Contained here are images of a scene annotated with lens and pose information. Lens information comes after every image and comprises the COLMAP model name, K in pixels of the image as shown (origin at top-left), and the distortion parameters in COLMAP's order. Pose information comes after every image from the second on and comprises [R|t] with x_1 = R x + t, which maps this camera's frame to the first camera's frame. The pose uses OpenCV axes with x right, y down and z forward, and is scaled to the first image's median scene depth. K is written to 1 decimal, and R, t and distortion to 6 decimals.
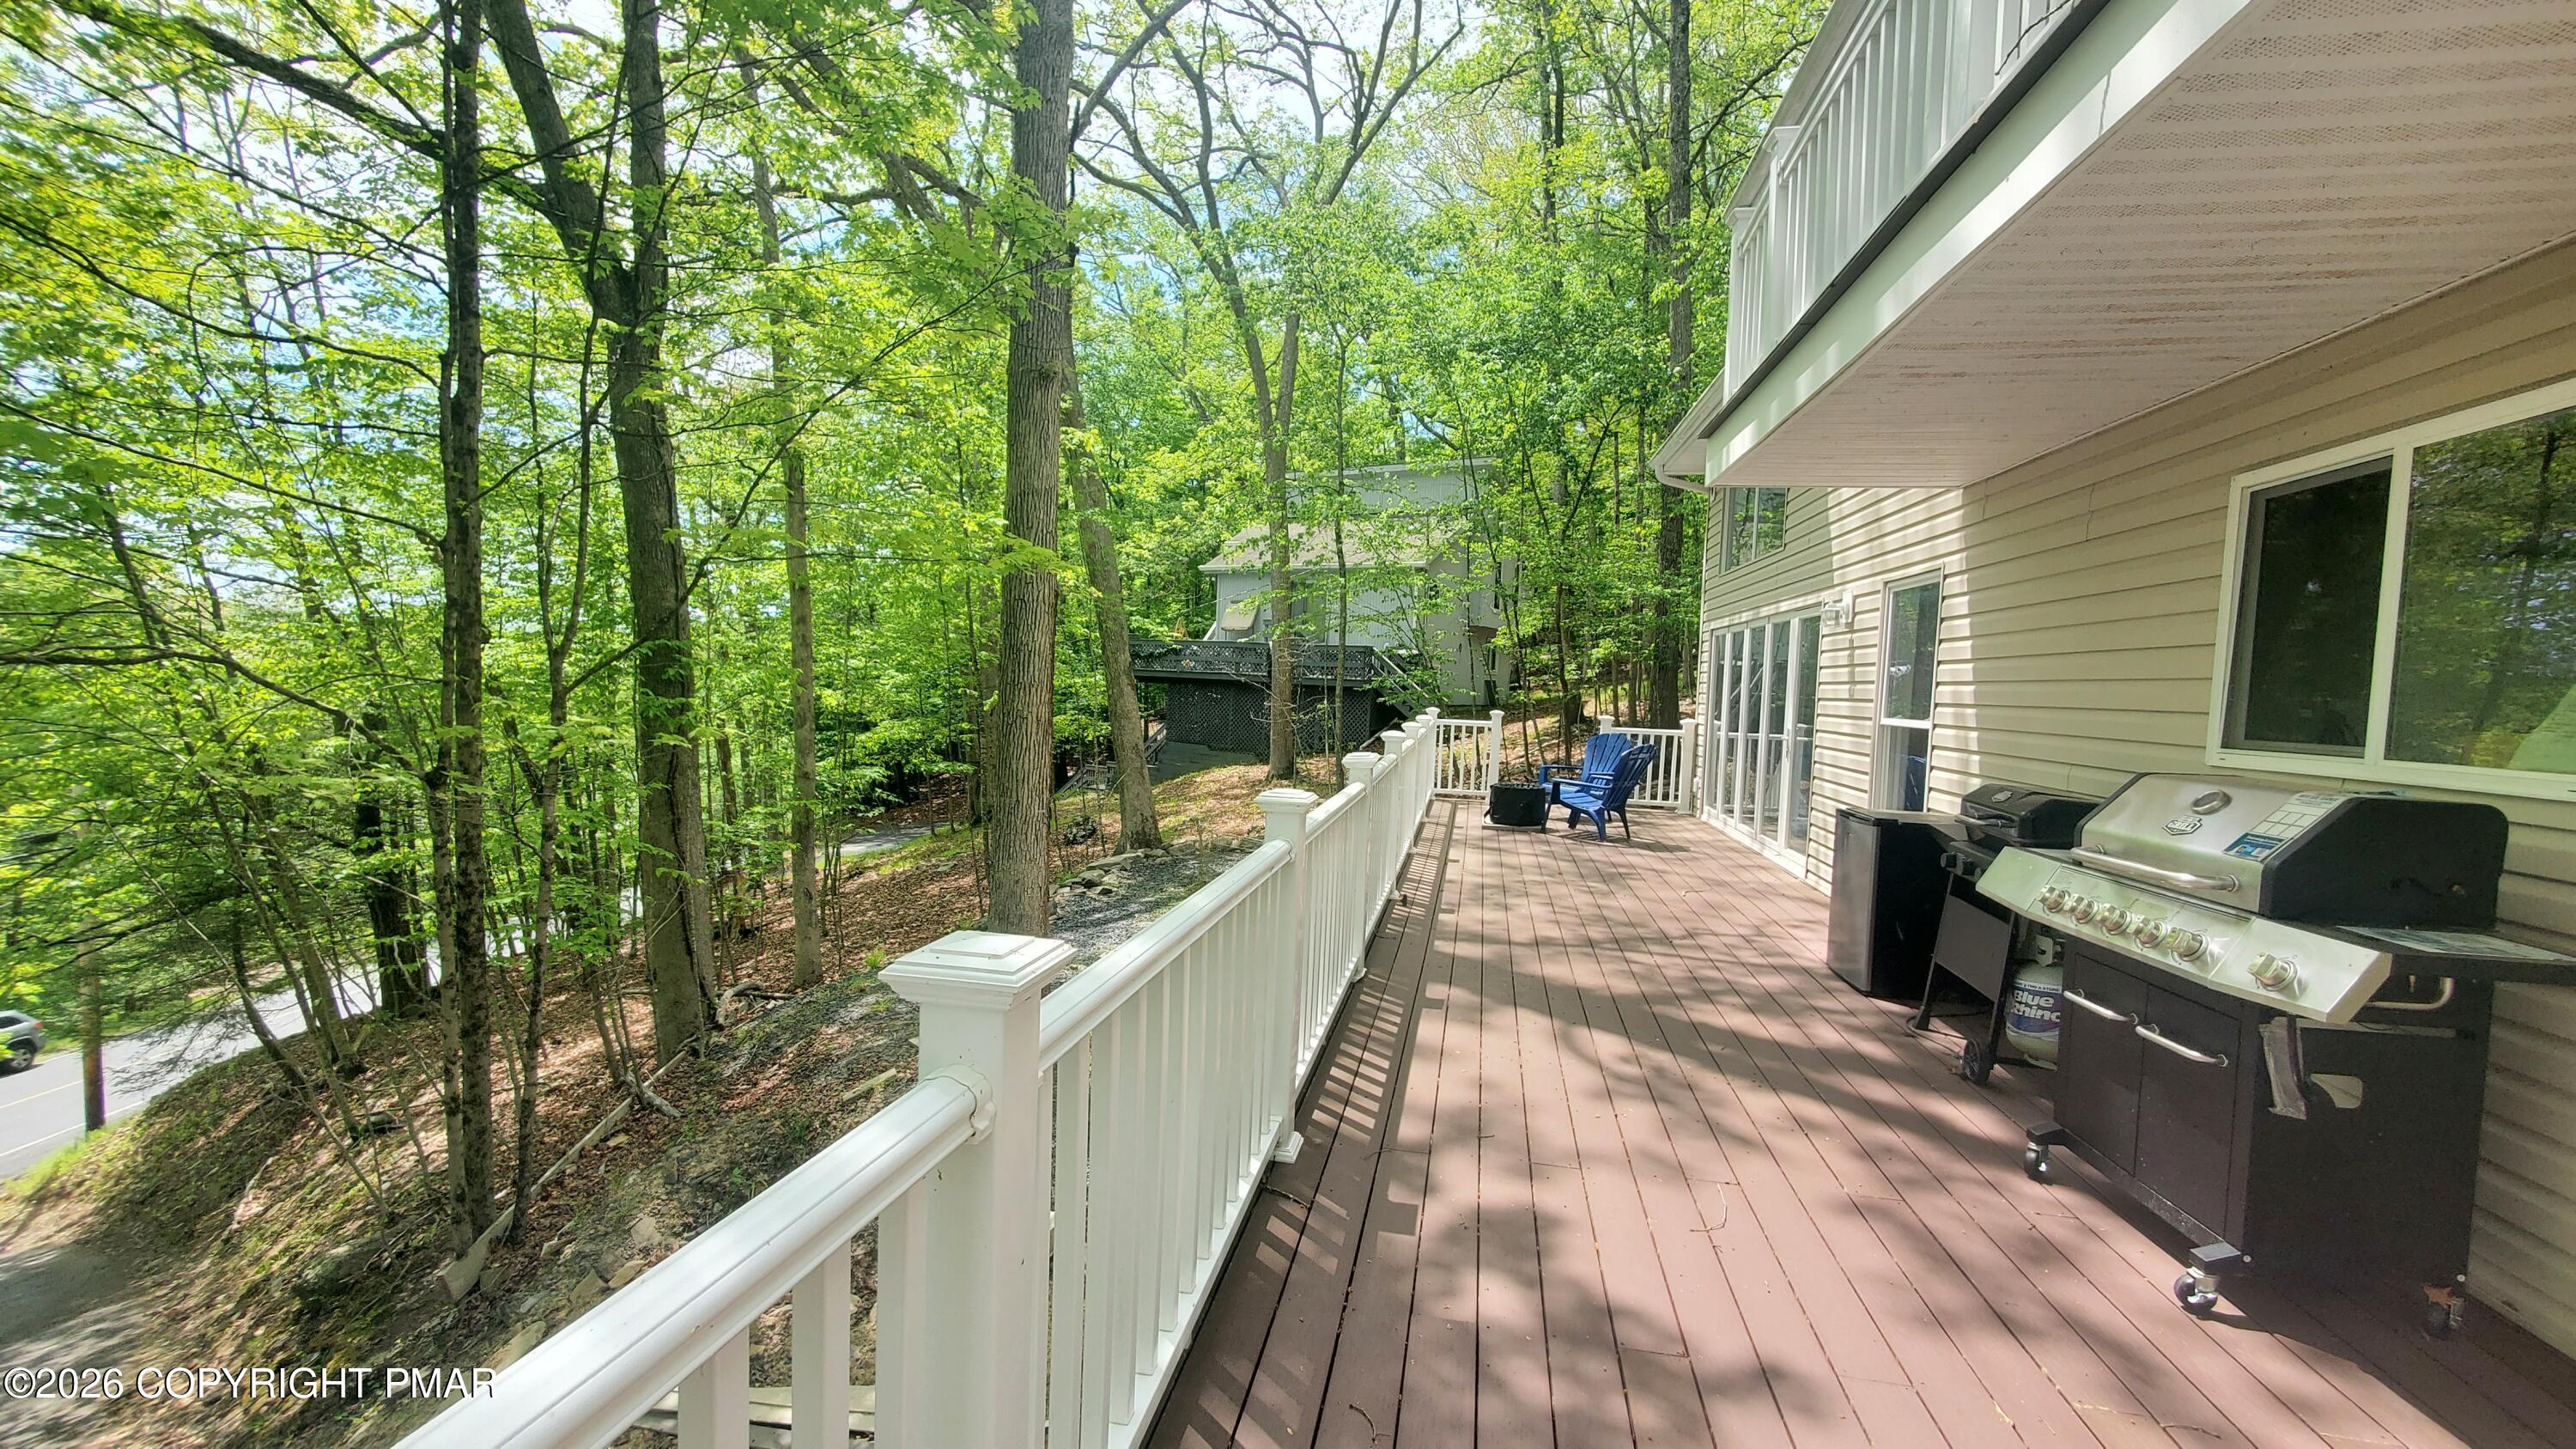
lens RADIAL K [[1030.6, 0, 1288.0], [0, 1030.6, 724.5], [0, 0, 1]] dist [-0.008571, 0.000188]
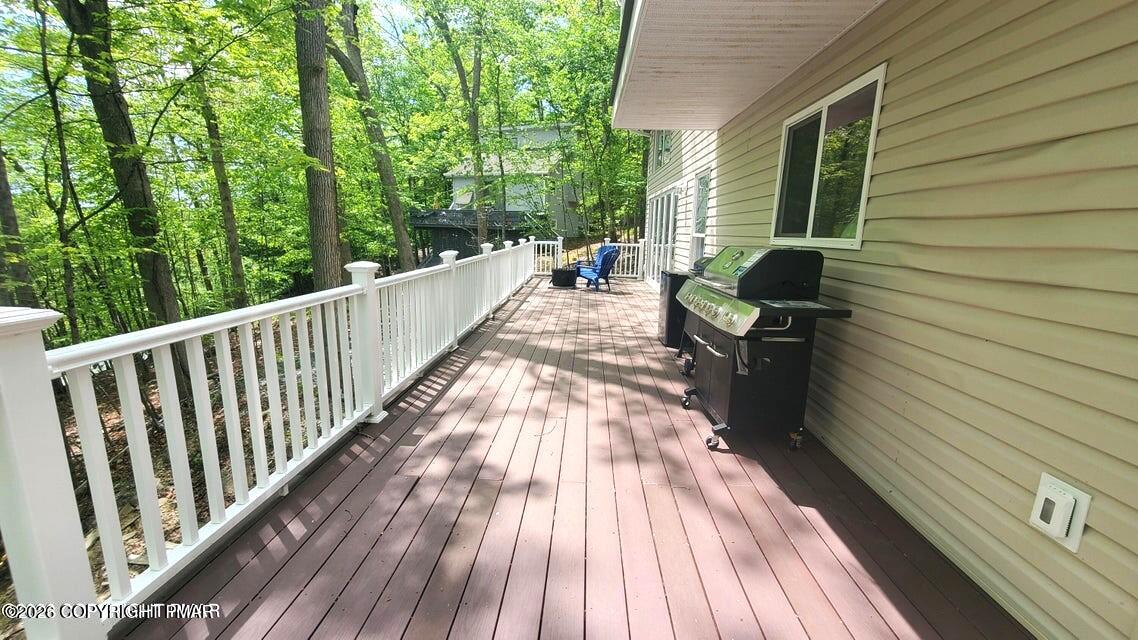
lens RADIAL K [[456.2, 0, 569.0], [0, 456.2, 320.0], [0, 0, 1]] dist [-0.000160, -0.000041]
pose [[0.988806, -0.044234, 0.142499, 0.214487], [0.021643, 0.987466, 0.156343, 0.031013], [-0.147628, -0.151509, 0.977369, -0.028488]]
